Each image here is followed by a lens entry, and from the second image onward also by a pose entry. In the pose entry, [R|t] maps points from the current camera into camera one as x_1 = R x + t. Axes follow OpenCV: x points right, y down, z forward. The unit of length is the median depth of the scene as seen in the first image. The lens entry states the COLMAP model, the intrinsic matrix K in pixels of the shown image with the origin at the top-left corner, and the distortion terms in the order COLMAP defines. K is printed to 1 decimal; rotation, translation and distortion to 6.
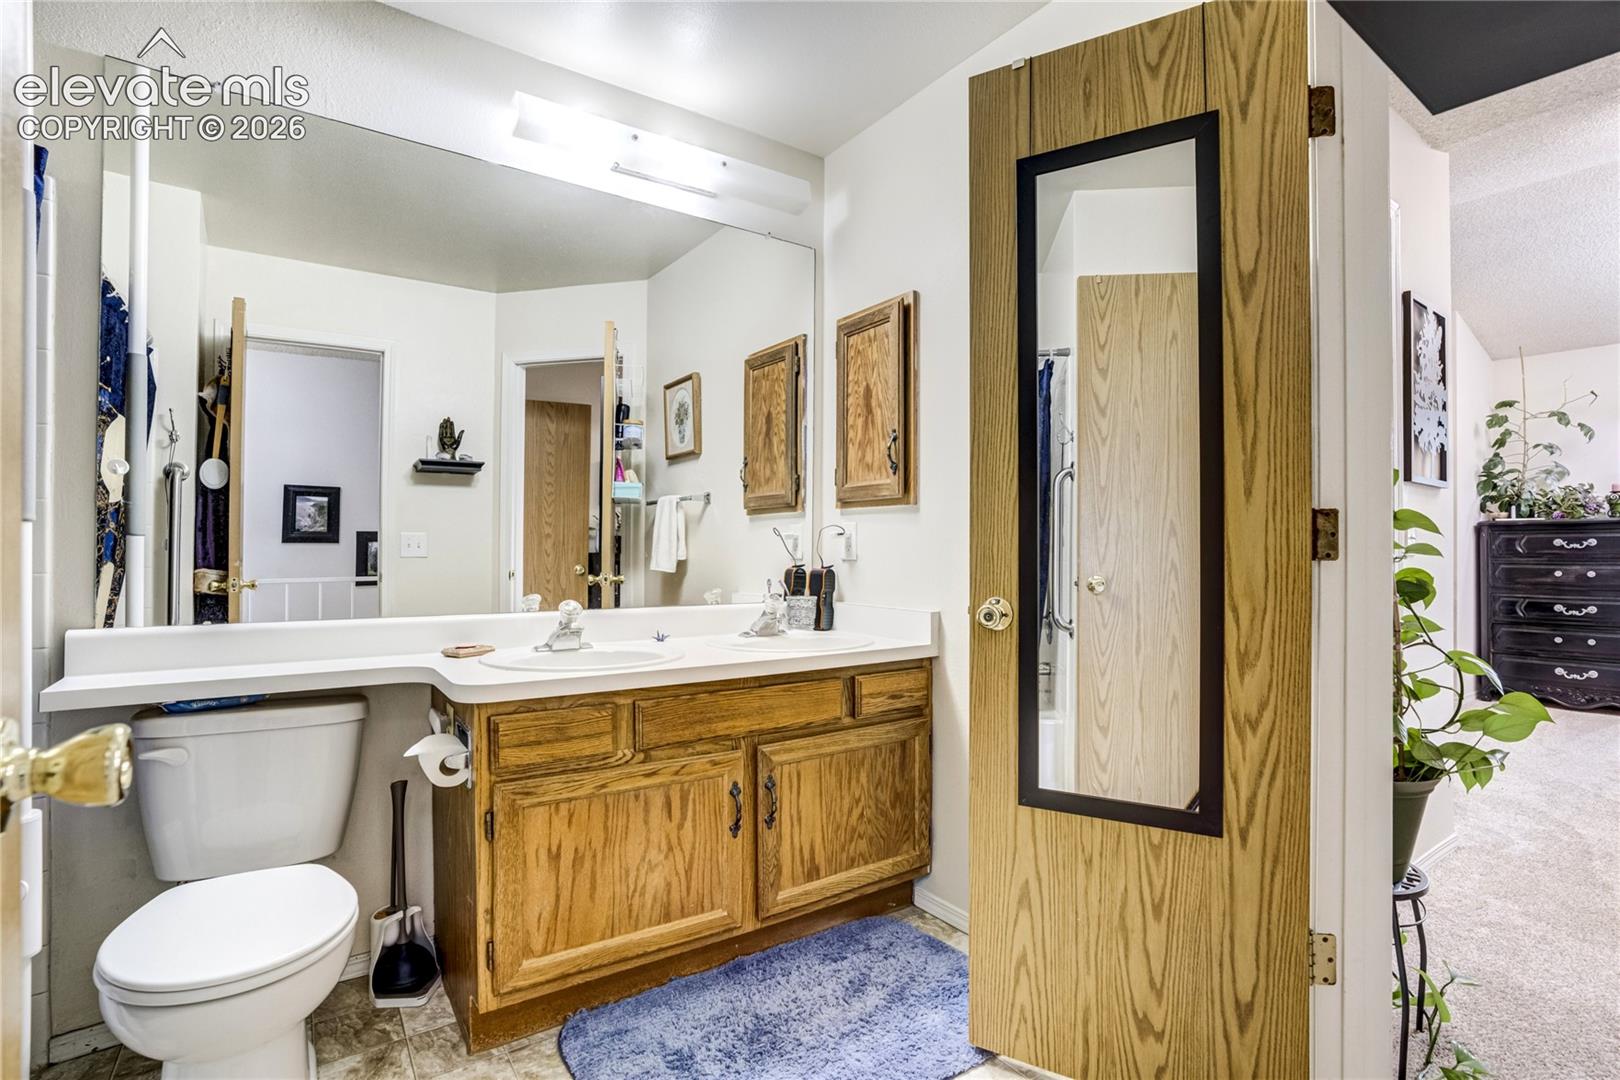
lens RADIAL K [[788.1, 0, 798.7], [0, 788.1, 534.9], [0, 0, 1]] dist [-0.064695, 0.025750]
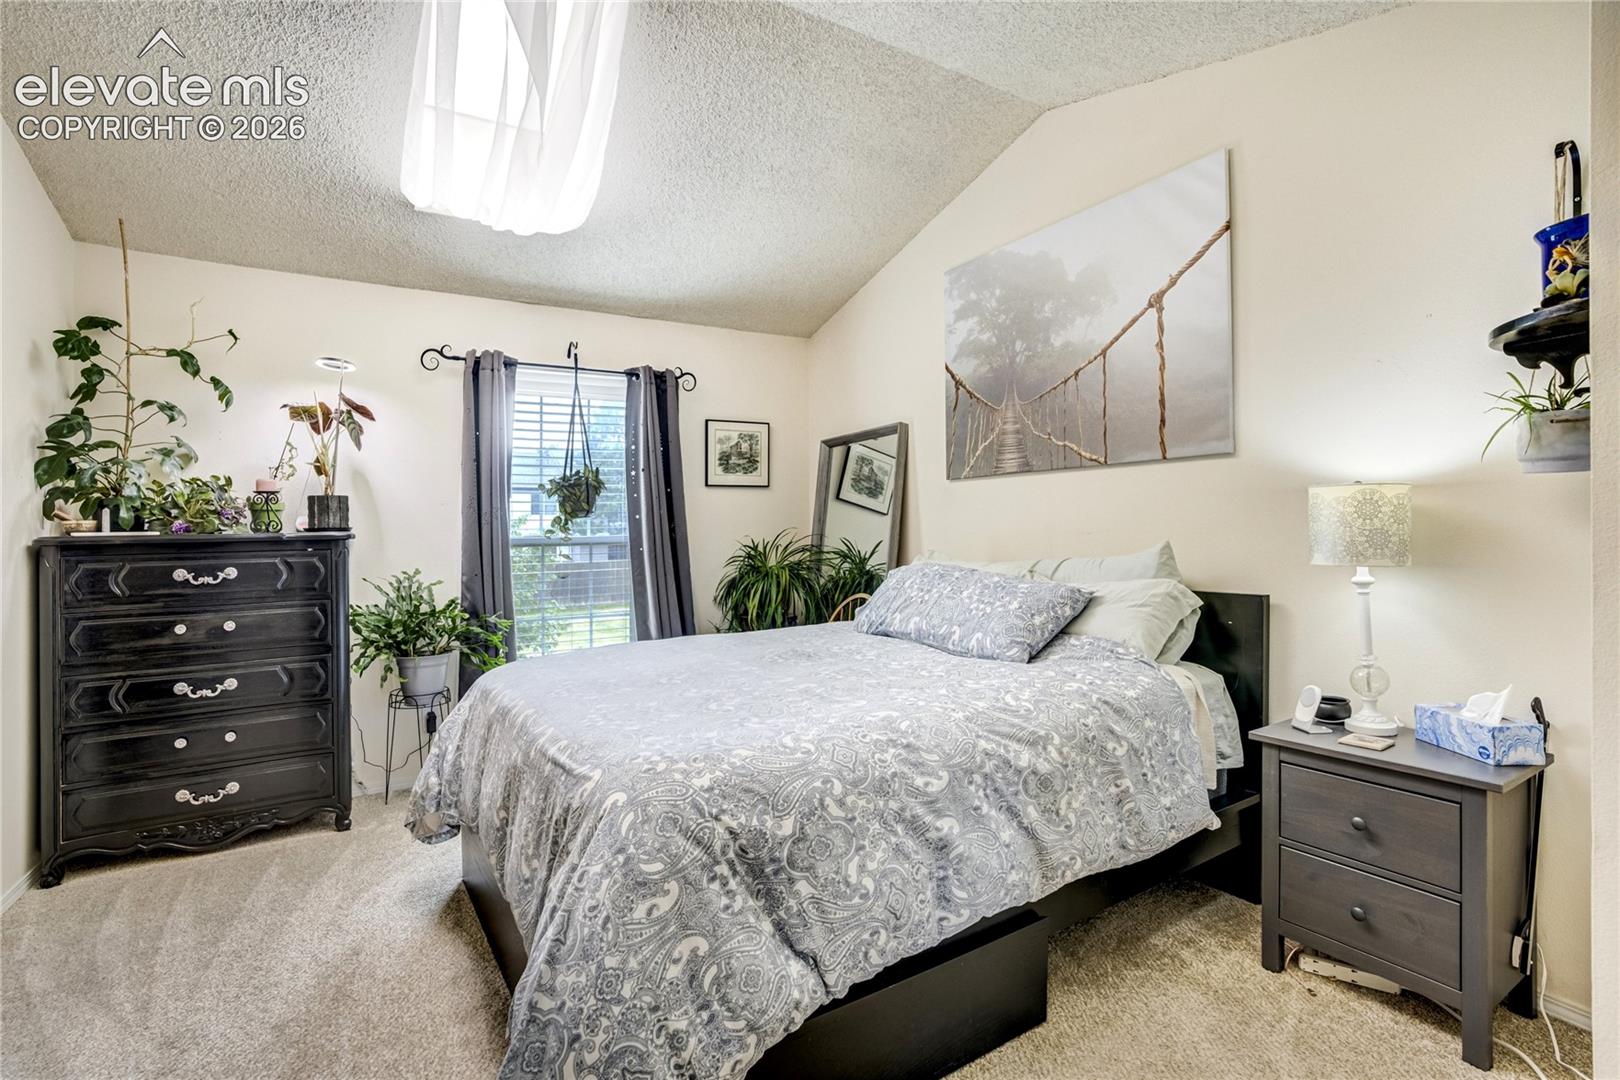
lens RADIAL K [[788.1, 0, 798.7], [0, 788.1, 534.9], [0, 0, 1]] dist [-0.064695, 0.025750]
pose [[0.106508, -0.005066, 0.994299, 0.459129], [-0.007253, 0.999956, 0.005872, -0.026454], [-0.994285, -0.007837, 0.106467, 0.454194]]
